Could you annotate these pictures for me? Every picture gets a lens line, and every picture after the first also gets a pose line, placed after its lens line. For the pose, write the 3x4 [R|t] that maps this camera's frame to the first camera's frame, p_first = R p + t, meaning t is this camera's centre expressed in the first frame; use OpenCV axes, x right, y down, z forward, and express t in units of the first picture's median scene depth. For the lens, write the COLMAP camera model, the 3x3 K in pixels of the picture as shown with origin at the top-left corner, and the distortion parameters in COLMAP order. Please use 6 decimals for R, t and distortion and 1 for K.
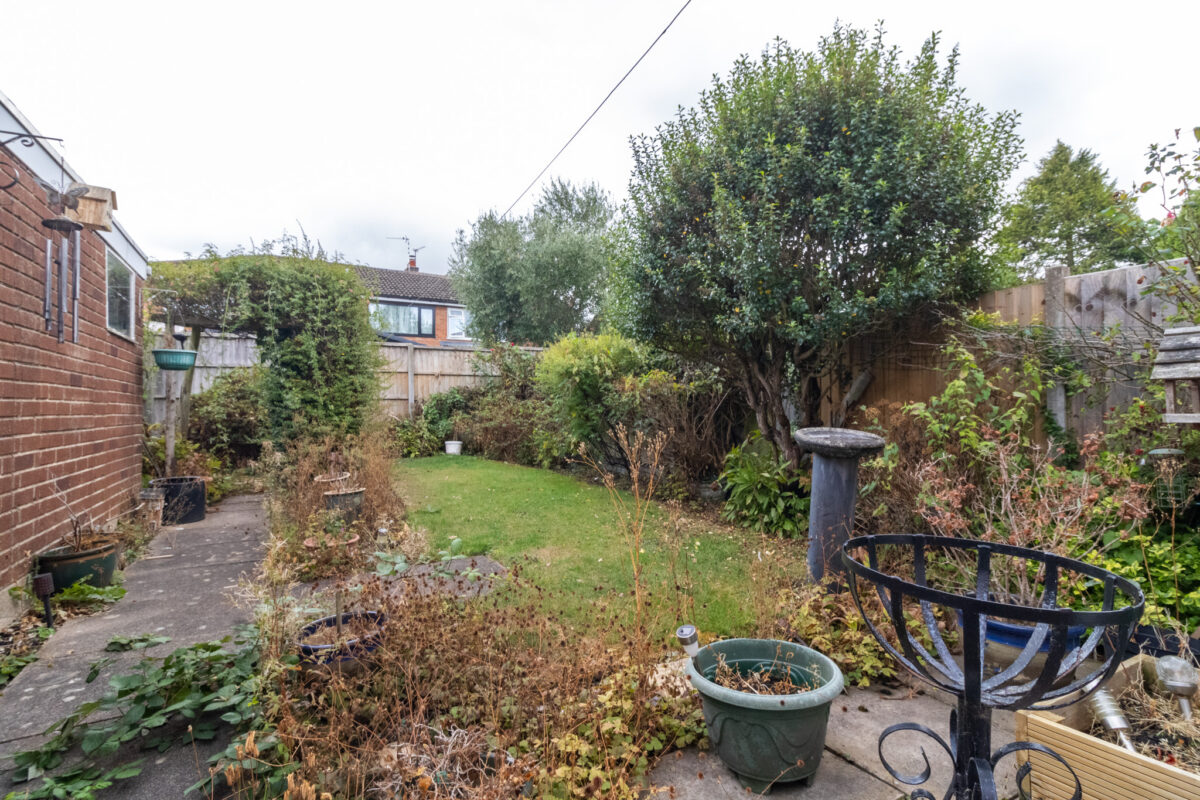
lens RADIAL K [[548.4, 0, 601.5], [0, 548.4, 395.6], [0, 0, 1]] dist [0.001900, -0.000014]
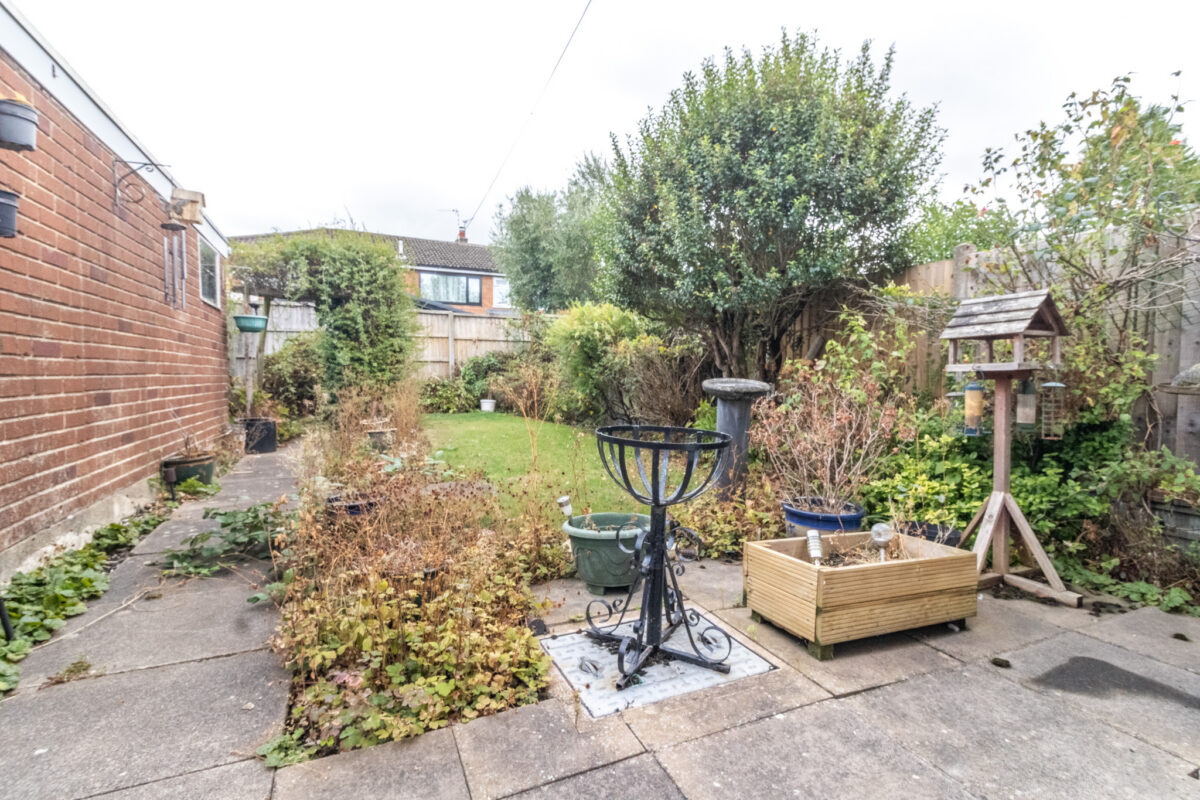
lens RADIAL K [[548.4, 0, 601.5], [0, 548.4, 395.6], [0, 0, 1]] dist [0.001900, -0.000014]
pose [[0.995242, 0.016890, -0.095956, 0.114637], [-0.011443, 0.998307, 0.057036, 0.014832], [0.096756, -0.055667, 0.993750, -0.141917]]
